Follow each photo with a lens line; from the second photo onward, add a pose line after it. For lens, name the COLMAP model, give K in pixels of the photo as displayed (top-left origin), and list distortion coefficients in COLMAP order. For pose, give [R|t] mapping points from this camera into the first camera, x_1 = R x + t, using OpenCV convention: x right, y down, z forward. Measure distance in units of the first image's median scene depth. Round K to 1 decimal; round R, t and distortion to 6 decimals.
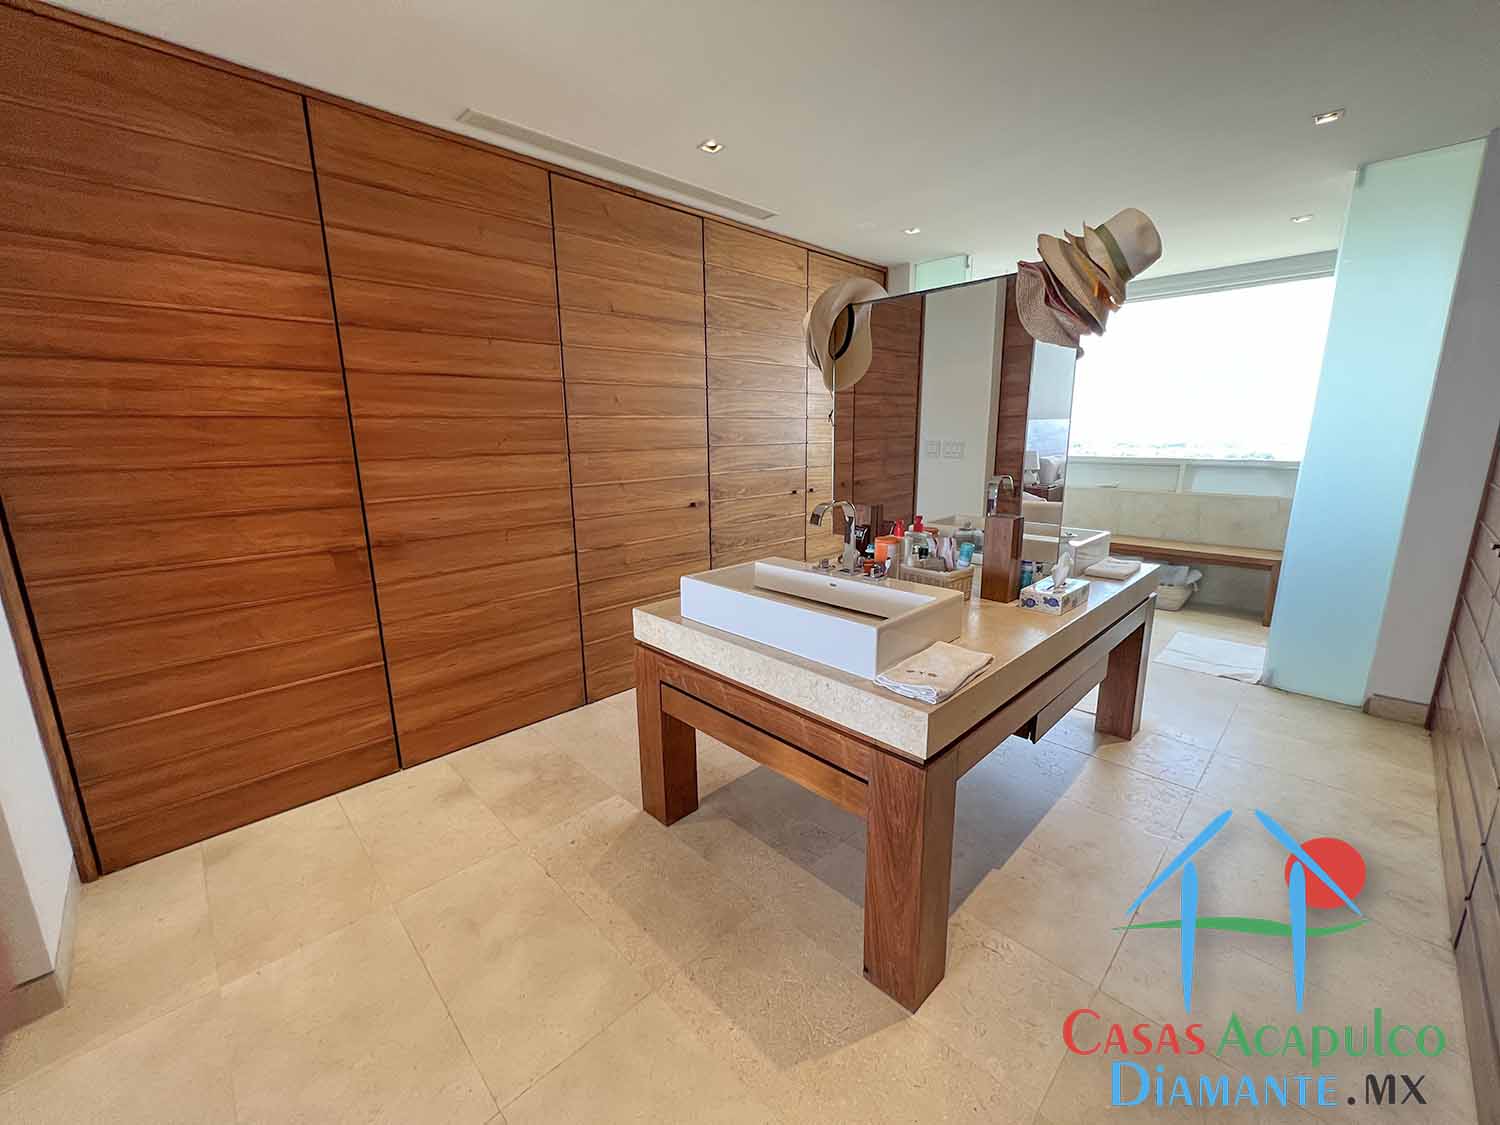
lens RADIAL K [[605.1, 0, 753.7], [0, 605.1, 563.6], [0, 0, 1]] dist [-0.011038, -0.000228]
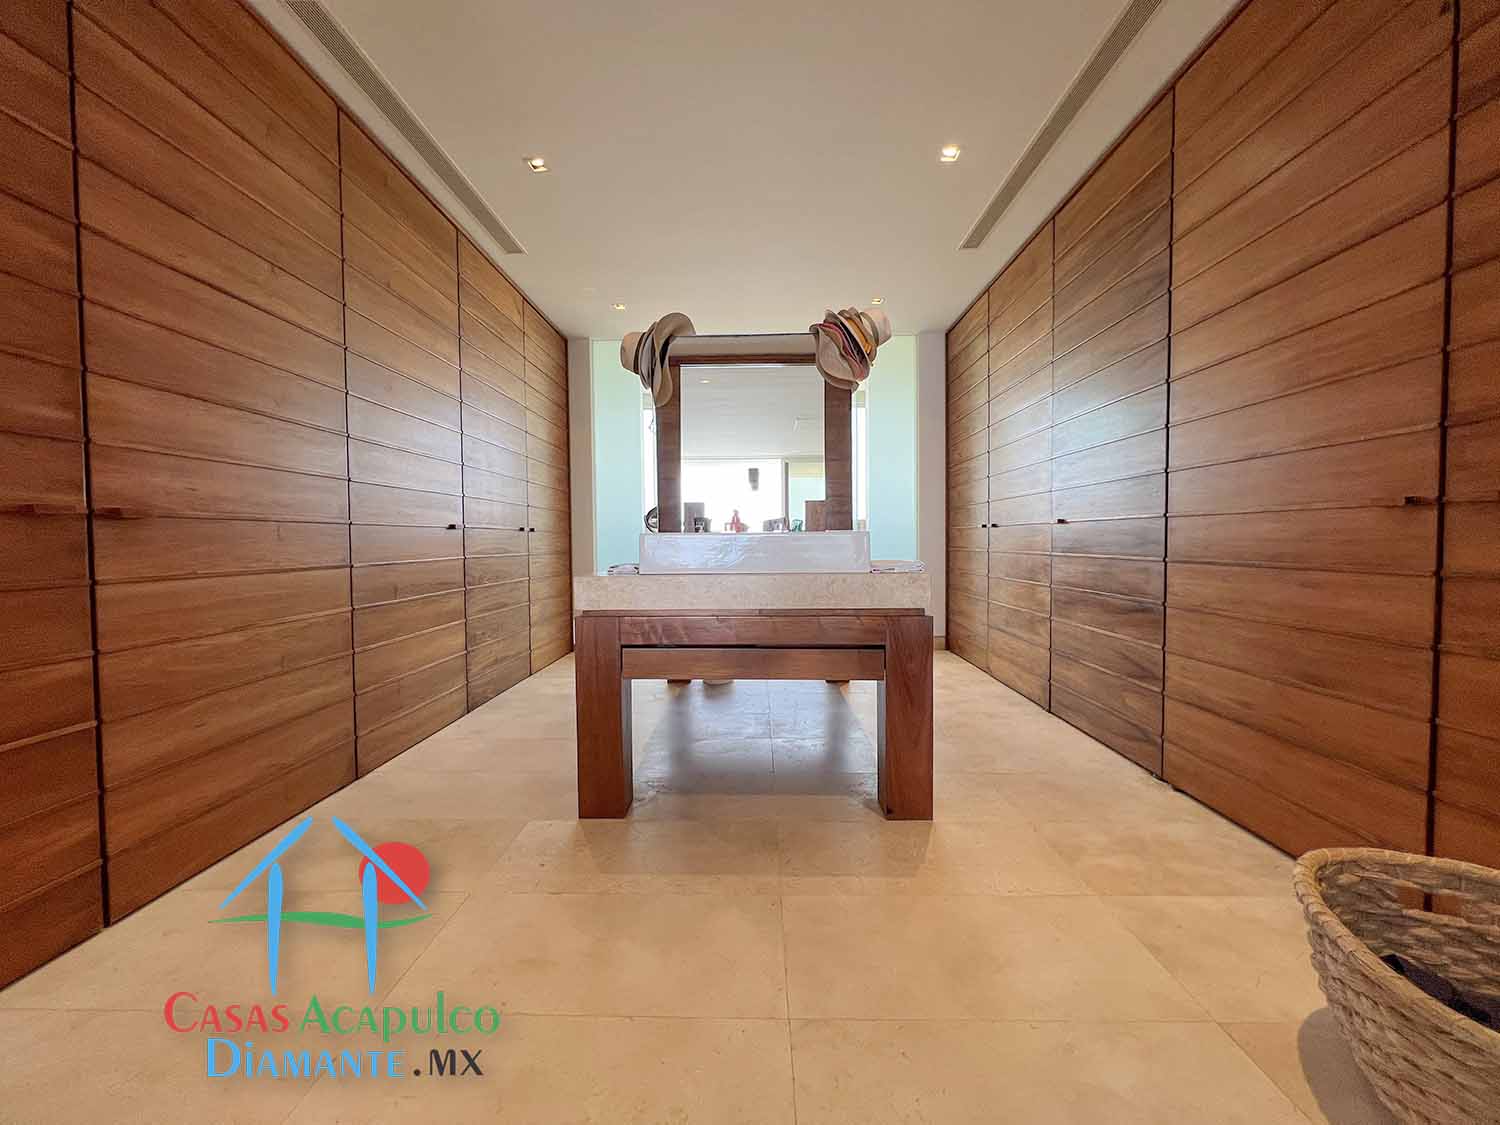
lens RADIAL K [[605.1, 0, 755.7], [0, 605.1, 565.1], [0, 0, 1]] dist [-0.011038, -0.000228]
pose [[0.704652, -0.023167, 0.709175, -0.555433], [0.157725, 0.979576, -0.124718, 0.182244], [-0.691801, 0.199737, 0.693914, 0.142381]]
